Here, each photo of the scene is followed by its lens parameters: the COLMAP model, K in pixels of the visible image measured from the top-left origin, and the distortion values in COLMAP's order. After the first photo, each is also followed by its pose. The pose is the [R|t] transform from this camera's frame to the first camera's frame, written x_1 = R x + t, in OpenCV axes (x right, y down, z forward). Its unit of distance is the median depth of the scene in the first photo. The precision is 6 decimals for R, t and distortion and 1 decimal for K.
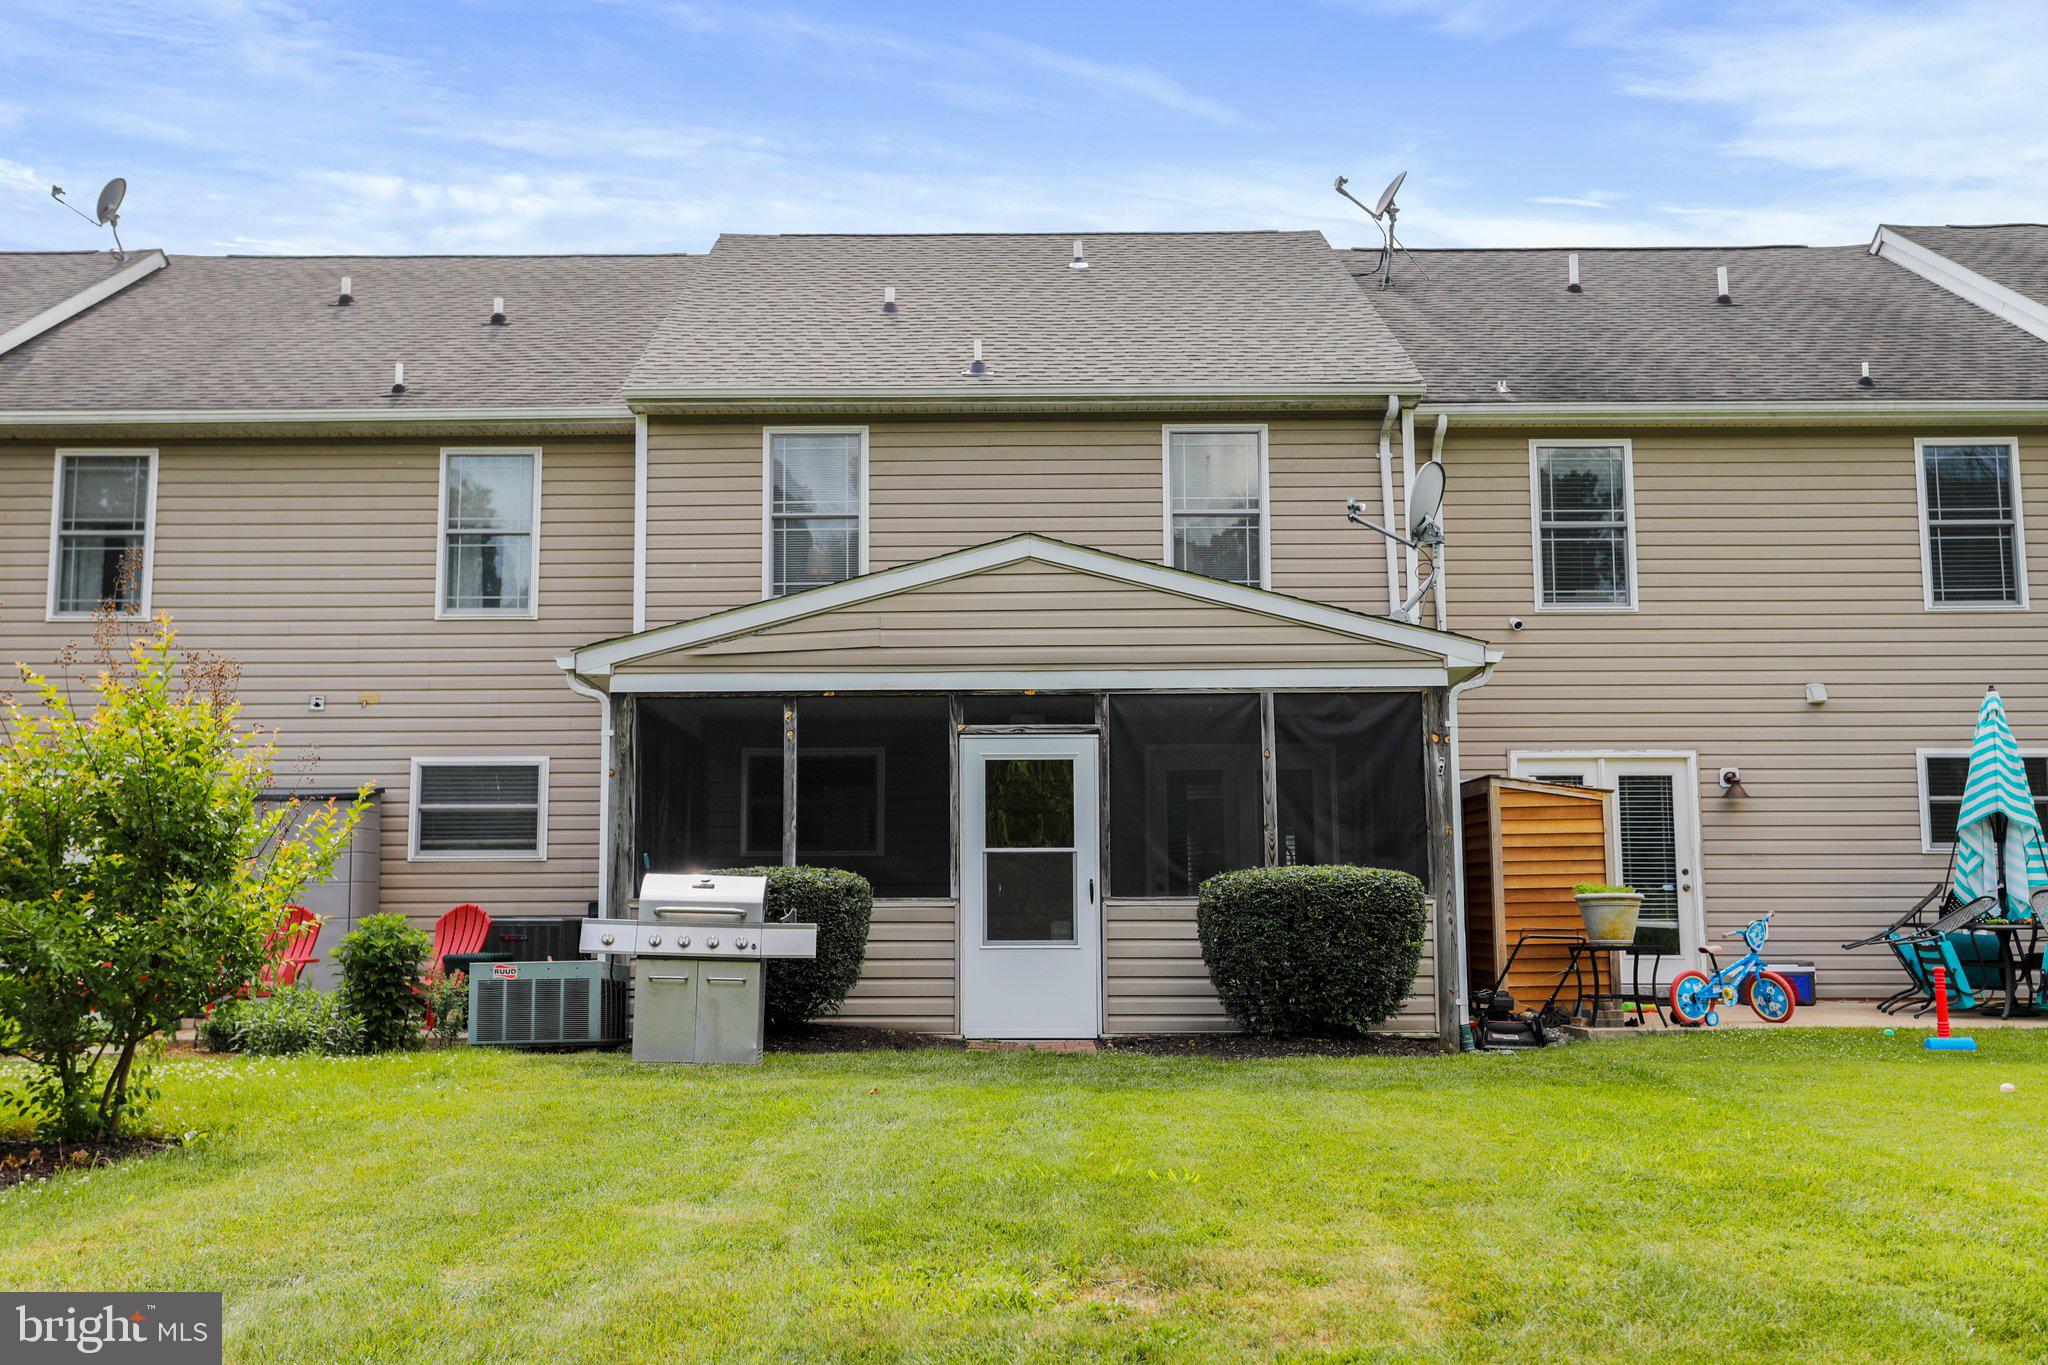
lens RADIAL K [[2189.6, 0, 1022.1], [0, 2189.6, 678.6], [0, 0, 1]] dist [0.001634, 0.000000]
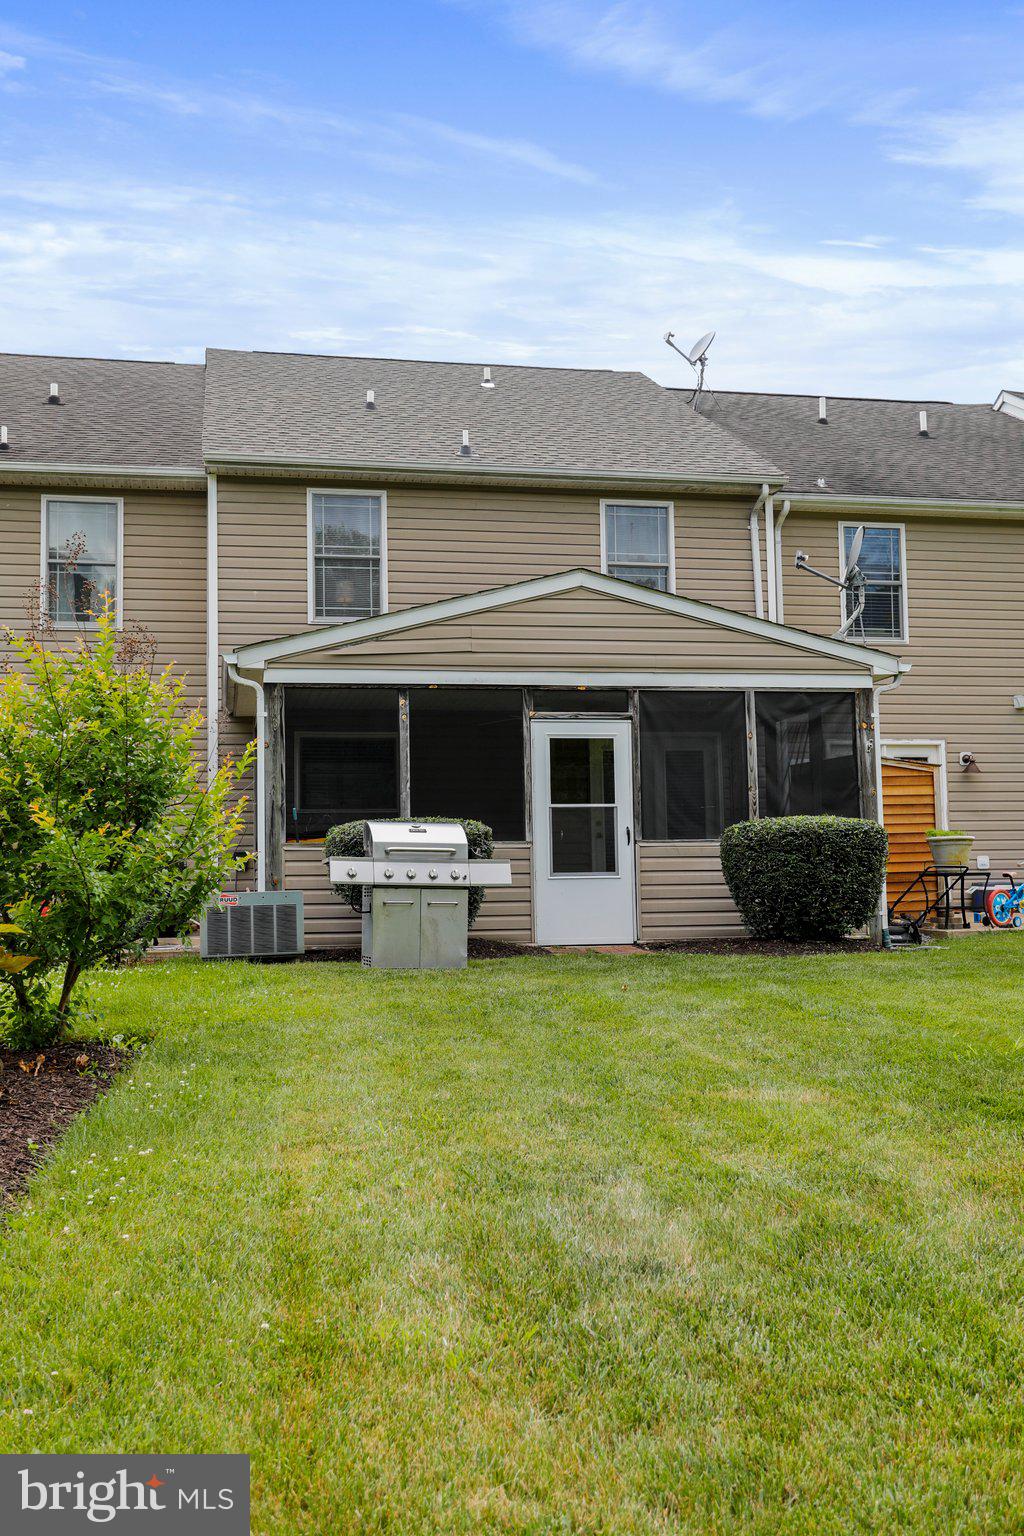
lens RADIAL K [[1461.3, 0, 514.2], [0, 1461.3, 783.8], [0, 0, 1]] dist [0.008075, 0.000000]
pose [[0.979607, 0.002784, 0.200905, -0.175054], [-0.013881, 0.998453, 0.053848, 0.013890], [-0.200444, -0.055539, 0.978130, 0.105629]]
